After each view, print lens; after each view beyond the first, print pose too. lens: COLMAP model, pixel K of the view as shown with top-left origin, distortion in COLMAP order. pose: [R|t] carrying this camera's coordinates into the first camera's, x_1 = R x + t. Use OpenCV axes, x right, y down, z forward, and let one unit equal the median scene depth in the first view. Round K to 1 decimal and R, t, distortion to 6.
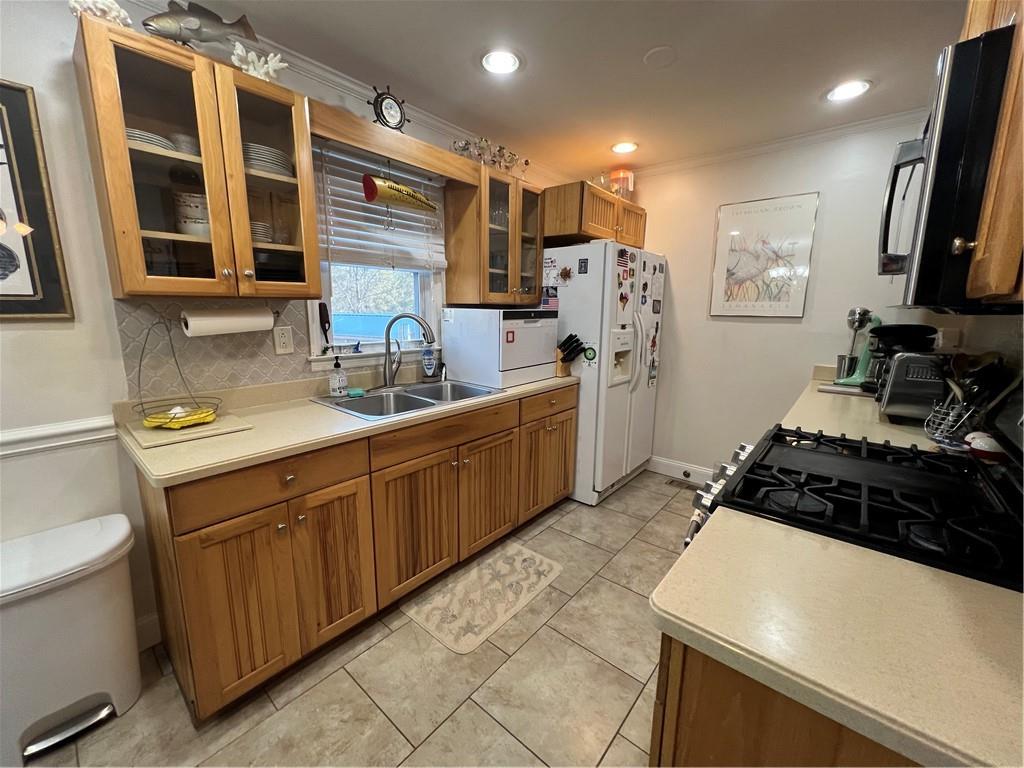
lens RADIAL K [[411.4, 0, 513.0], [0, 411.4, 380.8], [0, 0, 1]] dist [0.001275, 0.000633]
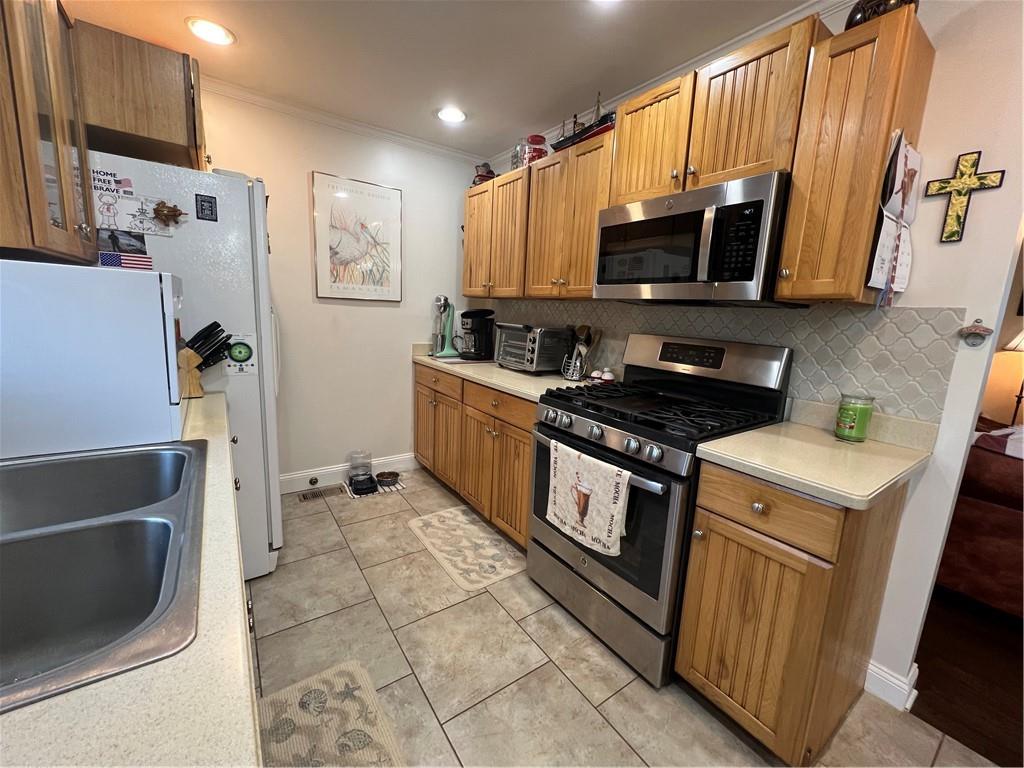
lens RADIAL K [[411.4, 0, 513.0], [0, 411.4, 380.8], [0, 0, 1]] dist [0.001275, 0.000633]
pose [[0.257172, -0.161608, 0.952757, -0.324192], [0.121686, 0.983485, 0.133974, -0.056830], [-0.958674, 0.081483, 0.272590, 0.426328]]
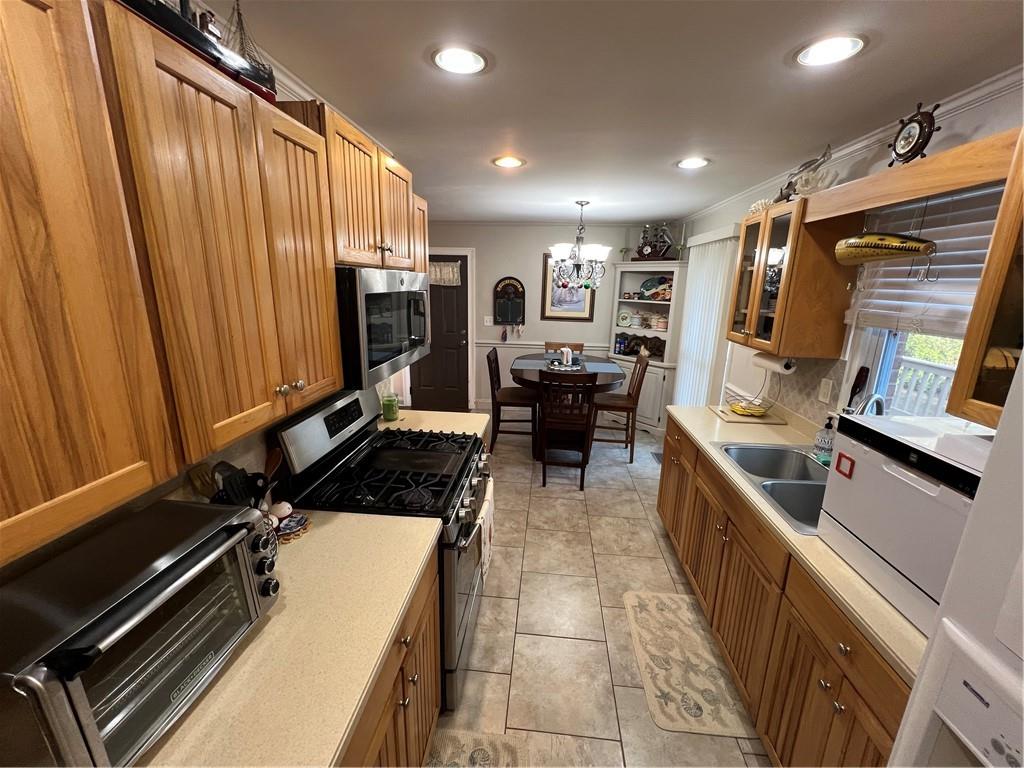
lens RADIAL K [[411.4, 0, 513.0], [0, 411.4, 380.8], [0, 0, 1]] dist [0.001275, 0.000633]
pose [[-0.819753, 0.110227, -0.562009, 0.572687], [-0.127625, 0.921471, 0.366884, -0.310629], [0.558316, 0.372481, -0.741311, 0.965030]]
